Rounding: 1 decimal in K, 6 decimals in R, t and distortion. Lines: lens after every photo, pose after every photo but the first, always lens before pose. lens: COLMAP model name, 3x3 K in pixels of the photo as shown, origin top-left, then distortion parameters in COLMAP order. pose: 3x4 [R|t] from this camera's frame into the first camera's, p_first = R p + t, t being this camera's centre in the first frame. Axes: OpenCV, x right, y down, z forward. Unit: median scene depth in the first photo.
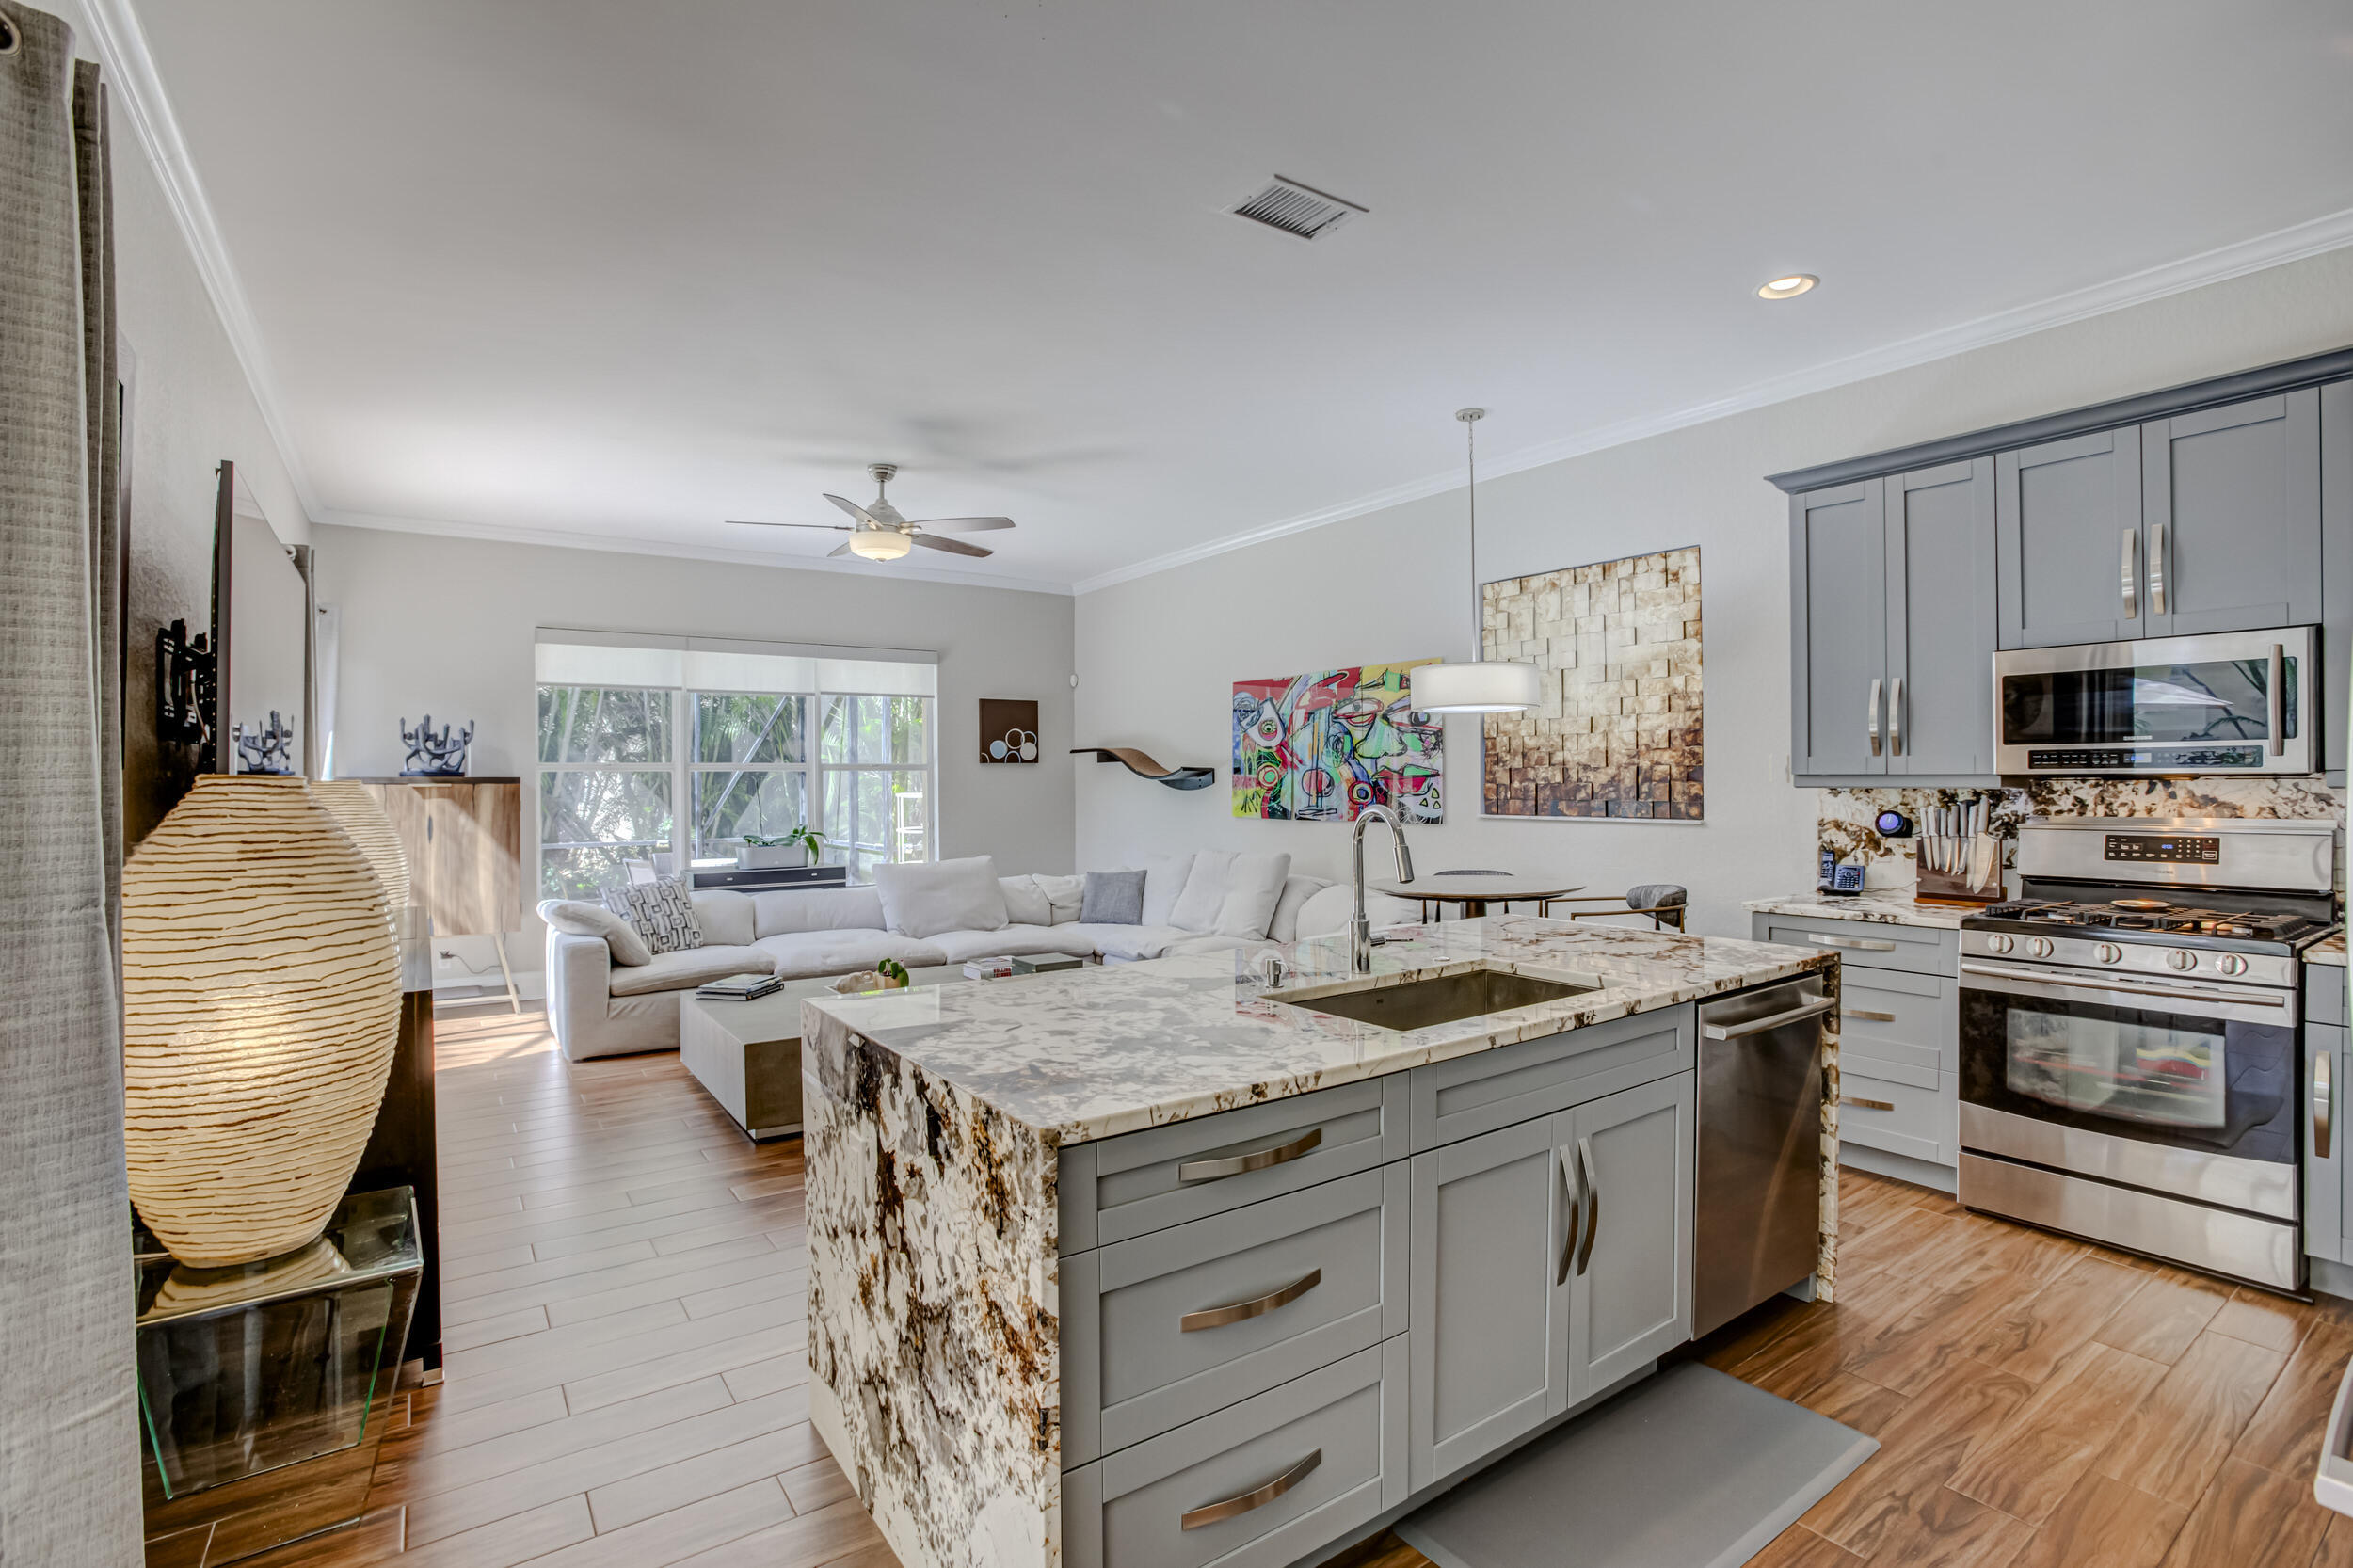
lens RADIAL K [[1085.3, 0, 1170.5], [0, 1085.3, 781.7], [0, 0, 1]] dist [-0.029932, 0.004456]
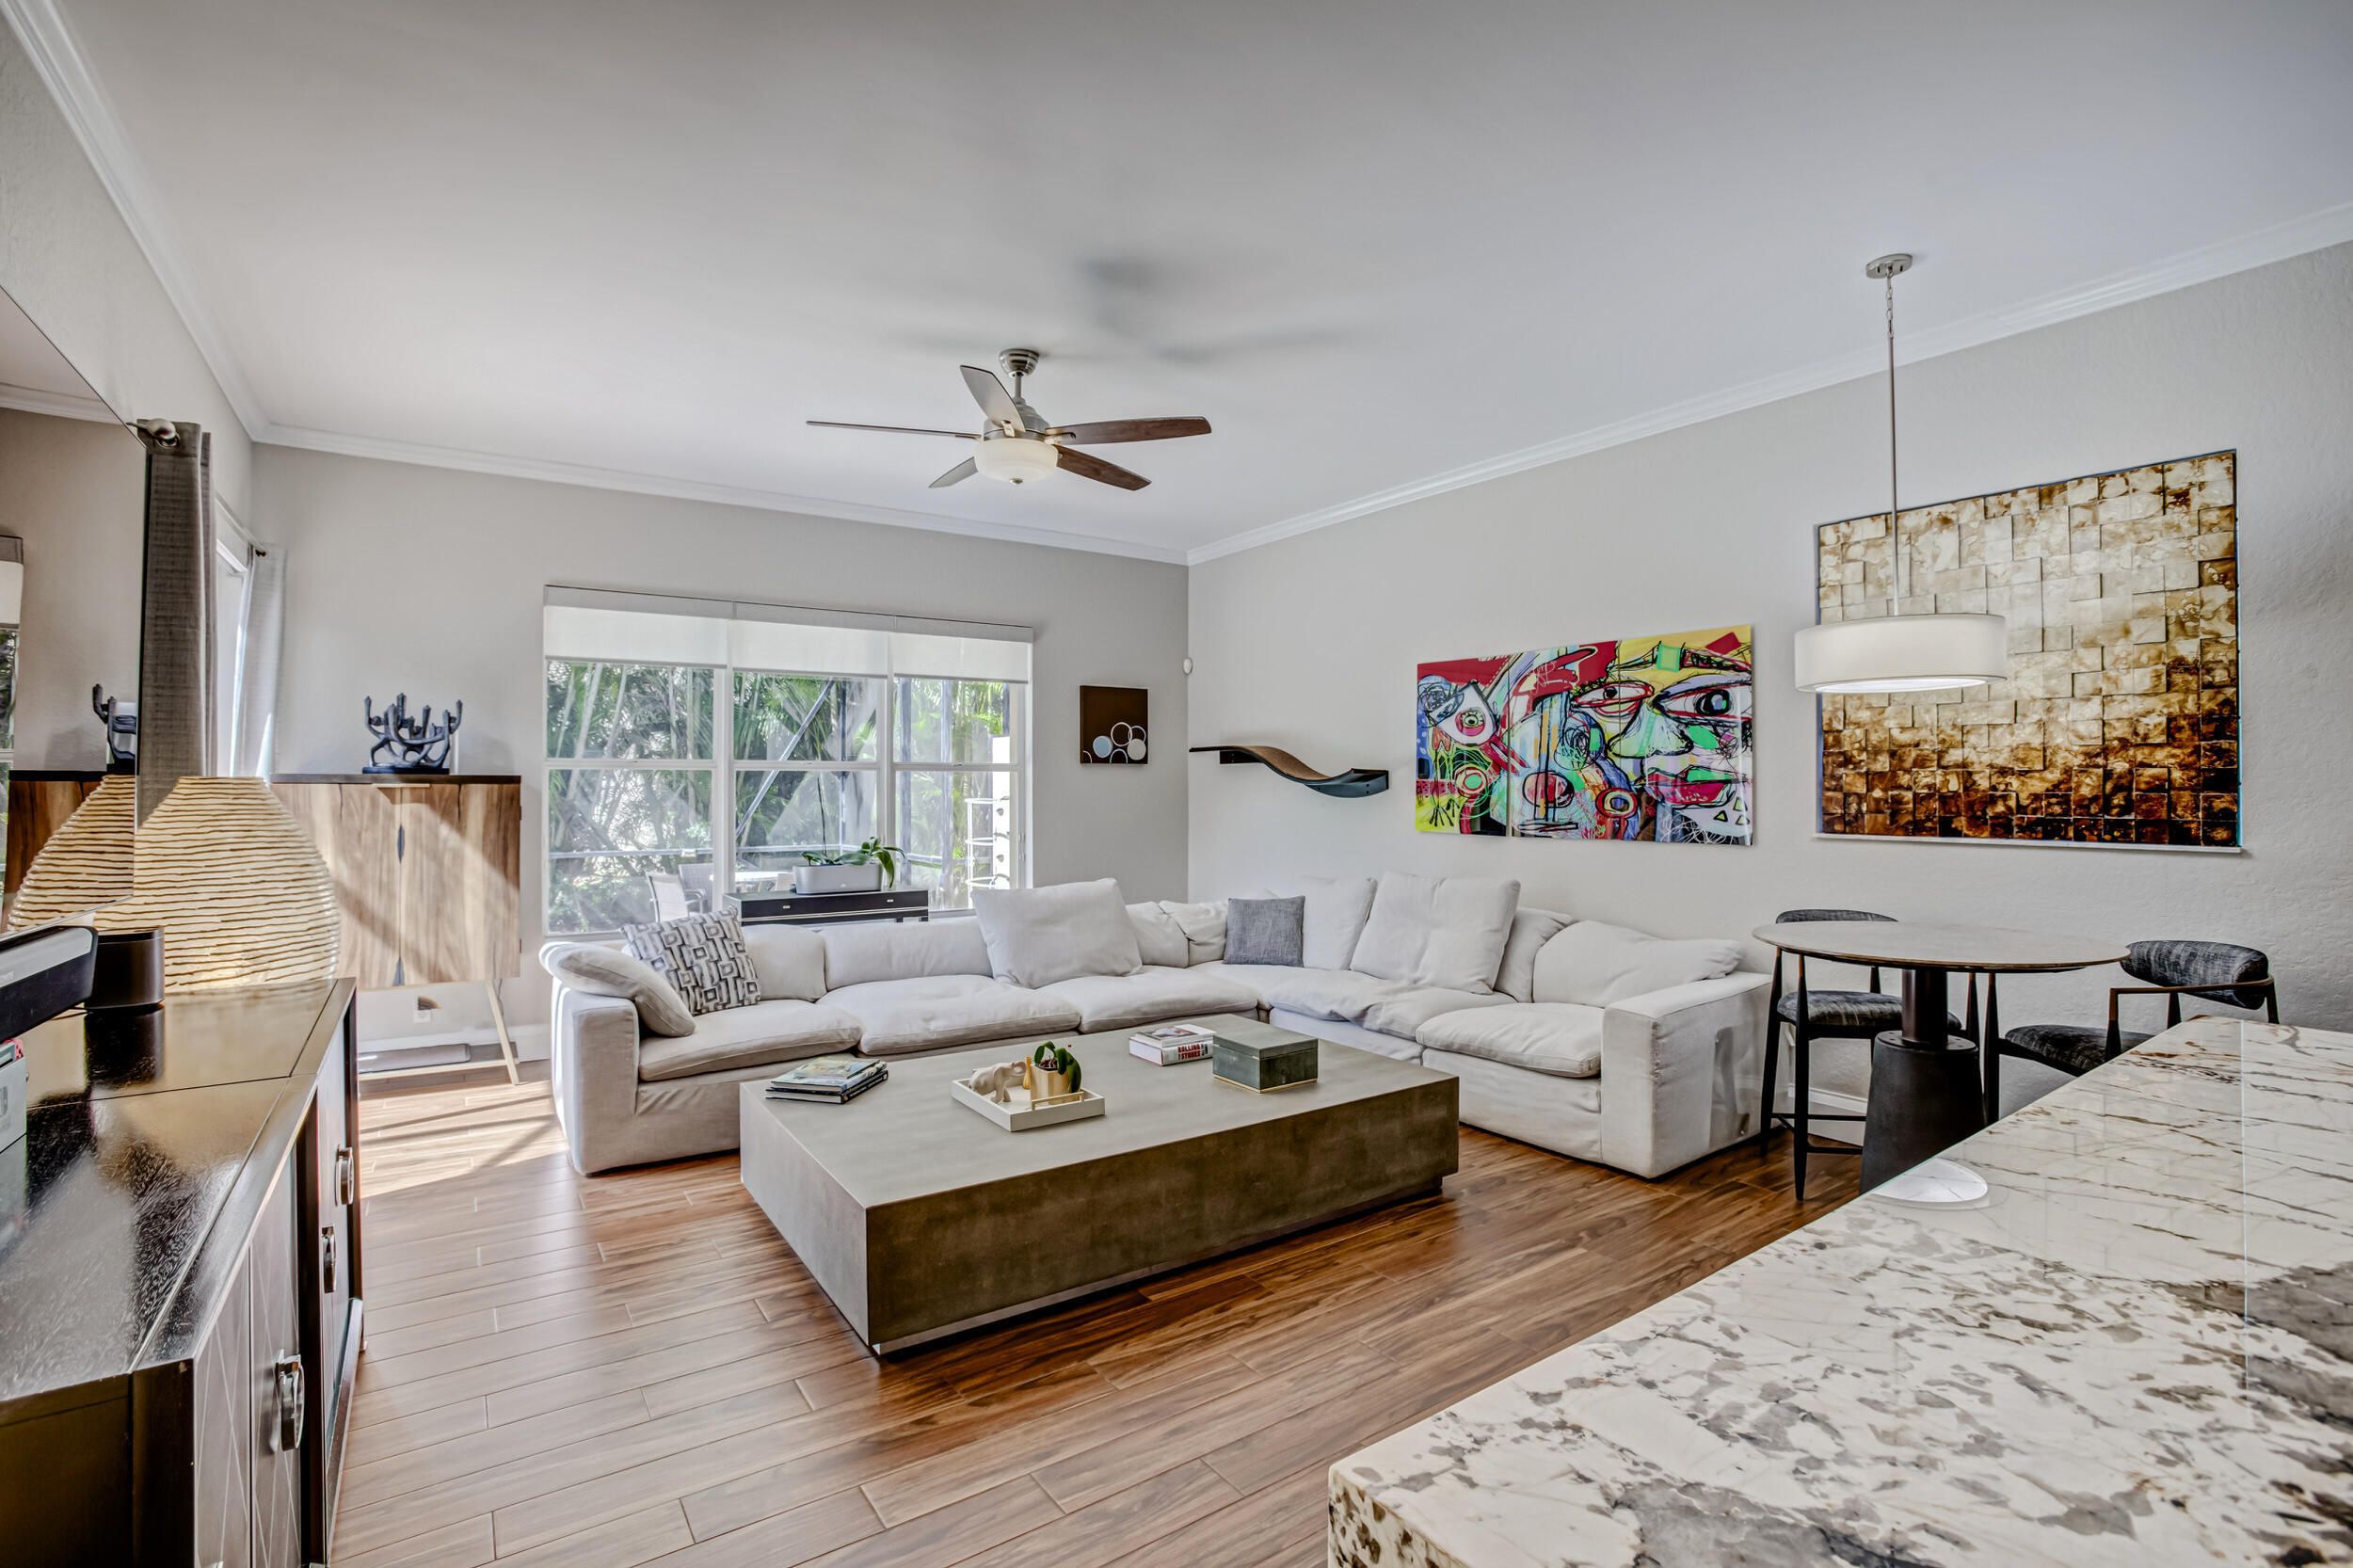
lens RADIAL K [[1085.3, 0, 1189.7], [0, 1085.3, 776.0], [0, 0, 1]] dist [-0.029932, 0.004456]
pose [[0.999976, 0.006223, 0.002940, -0.133375], [-0.006194, 0.999933, -0.009769, 0.000537], [-0.003001, 0.009750, 0.999948, 0.237447]]
